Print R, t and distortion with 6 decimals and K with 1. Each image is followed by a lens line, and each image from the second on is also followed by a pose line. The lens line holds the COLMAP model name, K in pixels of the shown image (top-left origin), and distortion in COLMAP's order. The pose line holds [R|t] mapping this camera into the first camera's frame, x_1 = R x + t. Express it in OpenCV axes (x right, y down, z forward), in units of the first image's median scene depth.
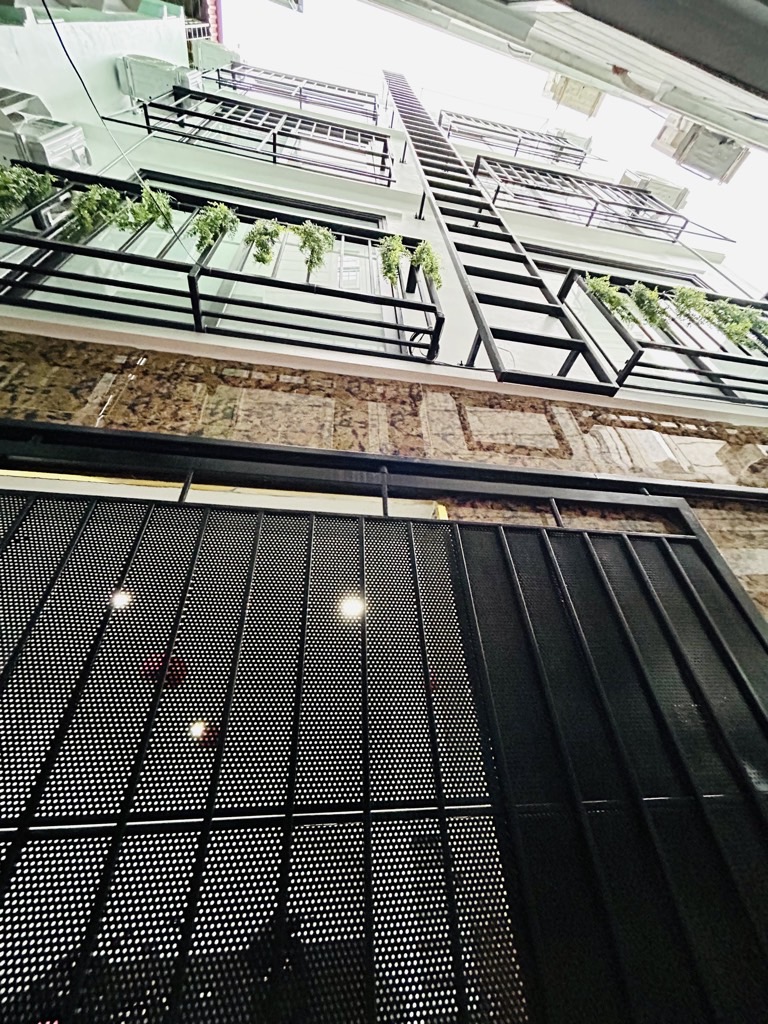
lens RADIAL K [[453.8, 0, 384.0], [0, 453.8, 512.0], [0, 0, 1]] dist [-0.008385, -0.000106]
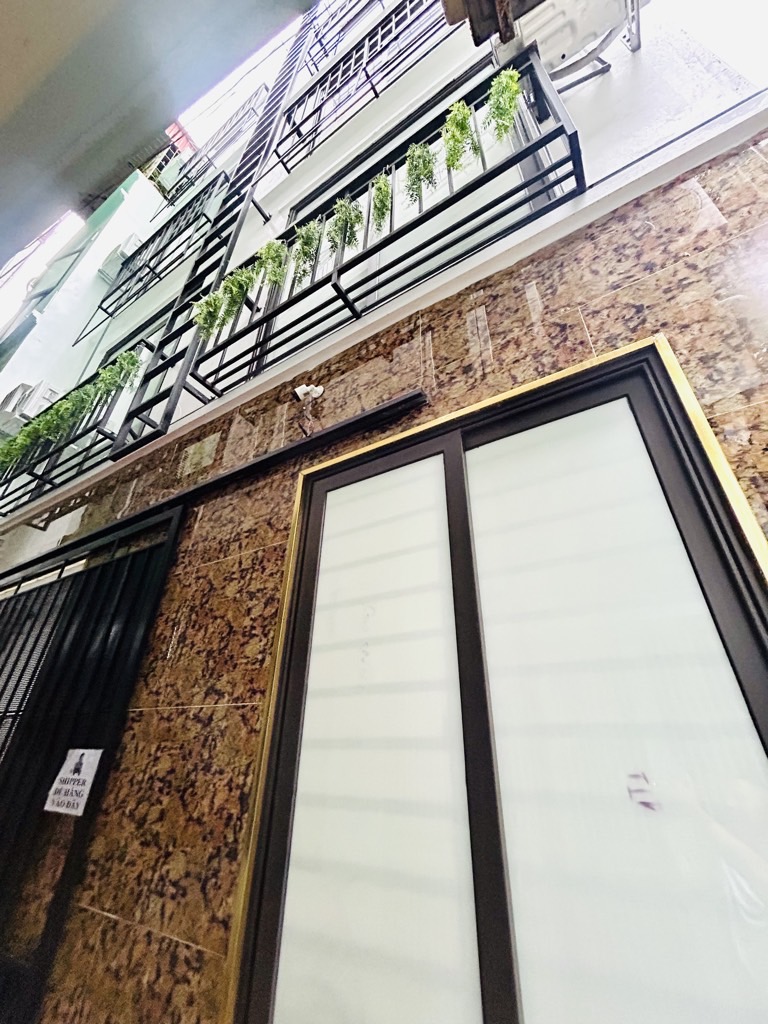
lens RADIAL K [[393.7, 0, 384.0], [0, 393.7, 512.0], [0, 0, 1]] dist [0.011141, 0.000089]
pose [[0.751972, -0.266274, -0.603022, 0.162400], [0.394936, 0.914416, 0.088712, 0.012925], [0.527791, -0.304864, 0.792776, 0.027912]]
